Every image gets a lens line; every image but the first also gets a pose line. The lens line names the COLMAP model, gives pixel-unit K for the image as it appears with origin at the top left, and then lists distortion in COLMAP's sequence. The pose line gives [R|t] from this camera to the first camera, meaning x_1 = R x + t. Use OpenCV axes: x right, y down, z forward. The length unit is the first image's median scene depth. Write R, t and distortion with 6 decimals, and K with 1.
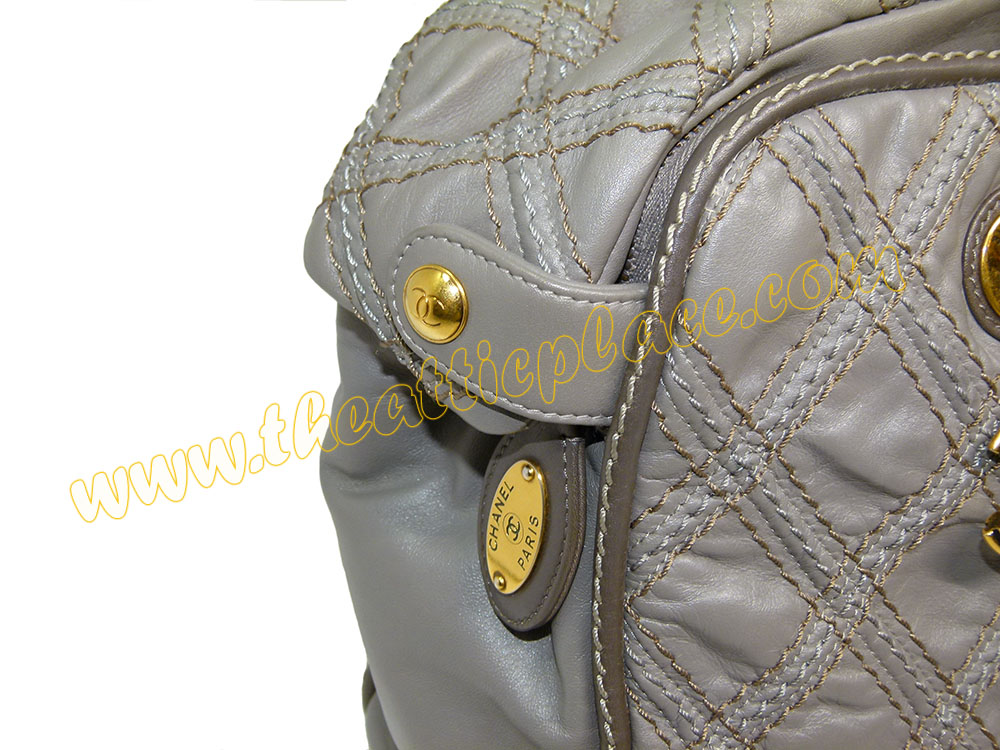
lens RADIAL K [[1449.3, 0, 500.0], [0, 1449.3, 375.0], [0, 0, 1]] dist [-0.076211, 0.036726]
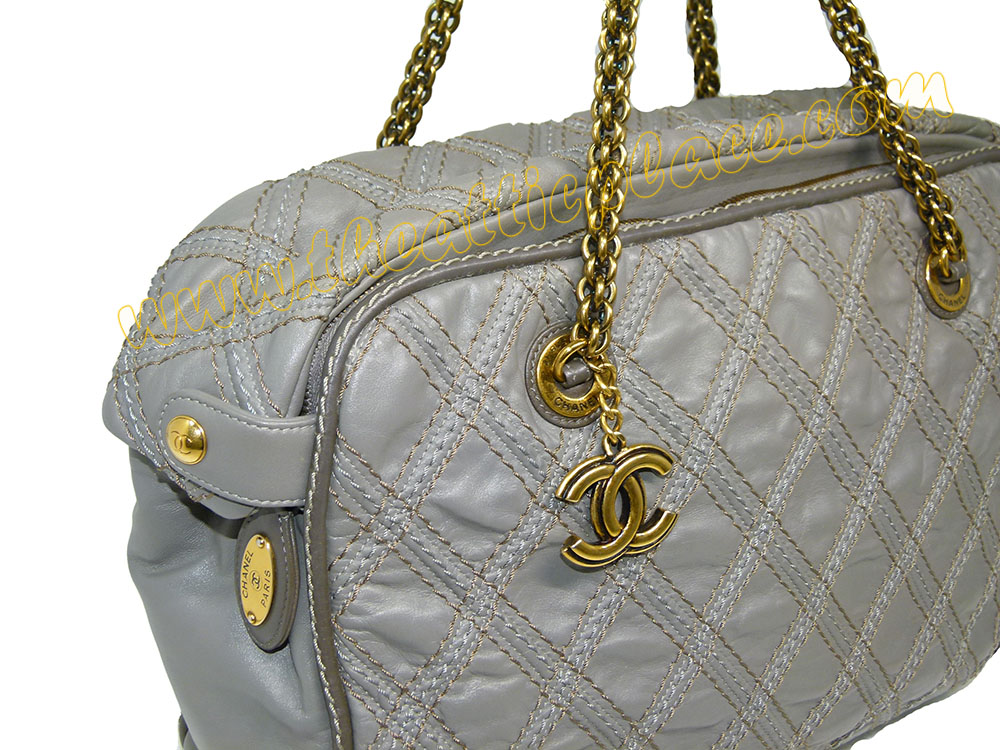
lens RADIAL K [[1449.3, 0, 500.0], [0, 1449.3, 375.0], [0, 0, 1]] dist [-0.076211, 0.036726]
pose [[0.988510, -0.096737, 0.116145, 0.112369], [0.105725, 0.991647, -0.073882, 0.031773], [-0.108028, 0.085312, 0.990481, -0.577576]]
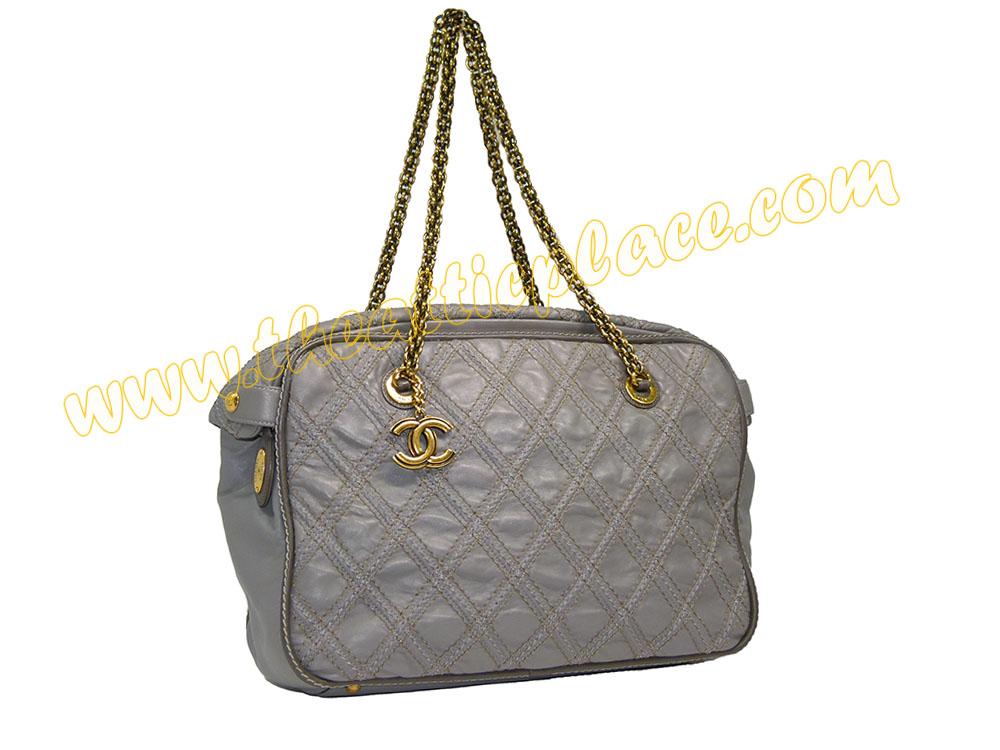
lens RADIAL K [[1449.3, 0, 500.0], [0, 1449.3, 375.0], [0, 0, 1]] dist [-0.076211, 0.036726]
pose [[0.990211, -0.110695, -0.085021, 0.939057], [0.048733, 0.844983, -0.532568, 1.860355], [0.130794, 0.523211, 0.842106, -2.044876]]
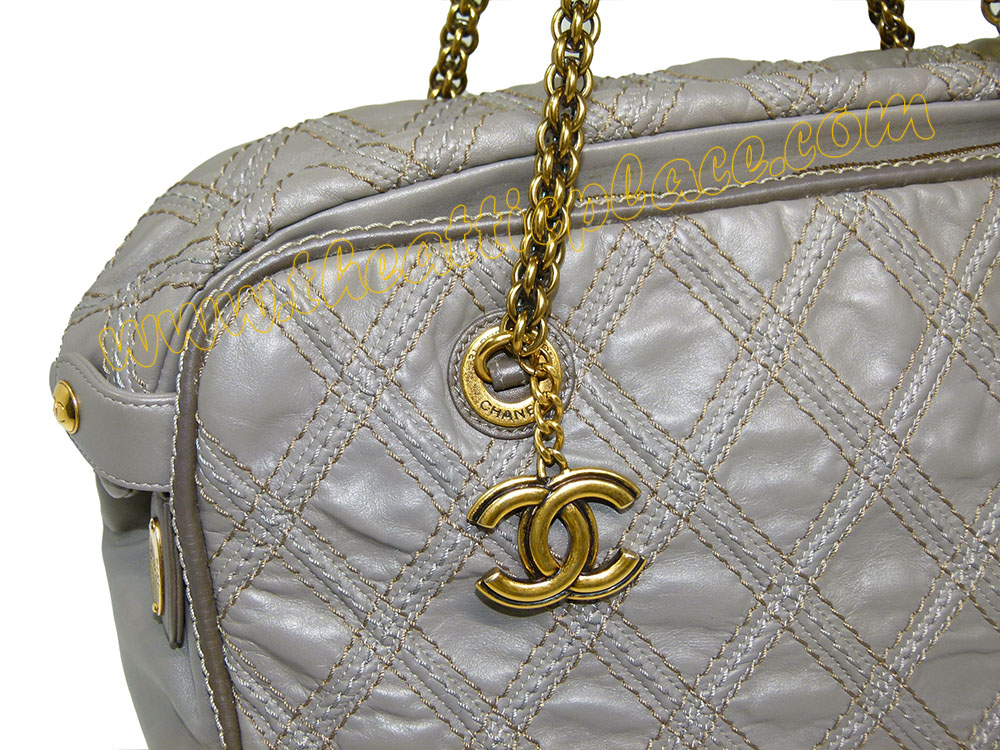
lens RADIAL K [[1449.3, 0, 500.0], [0, 1449.3, 375.0], [0, 0, 1]] dist [-0.076211, 0.036726]
pose [[0.958592, -0.007557, -0.284684, 0.759098], [-0.015271, 0.996846, -0.077882, 0.024818], [0.284375, 0.079004, 0.955452, -0.263423]]
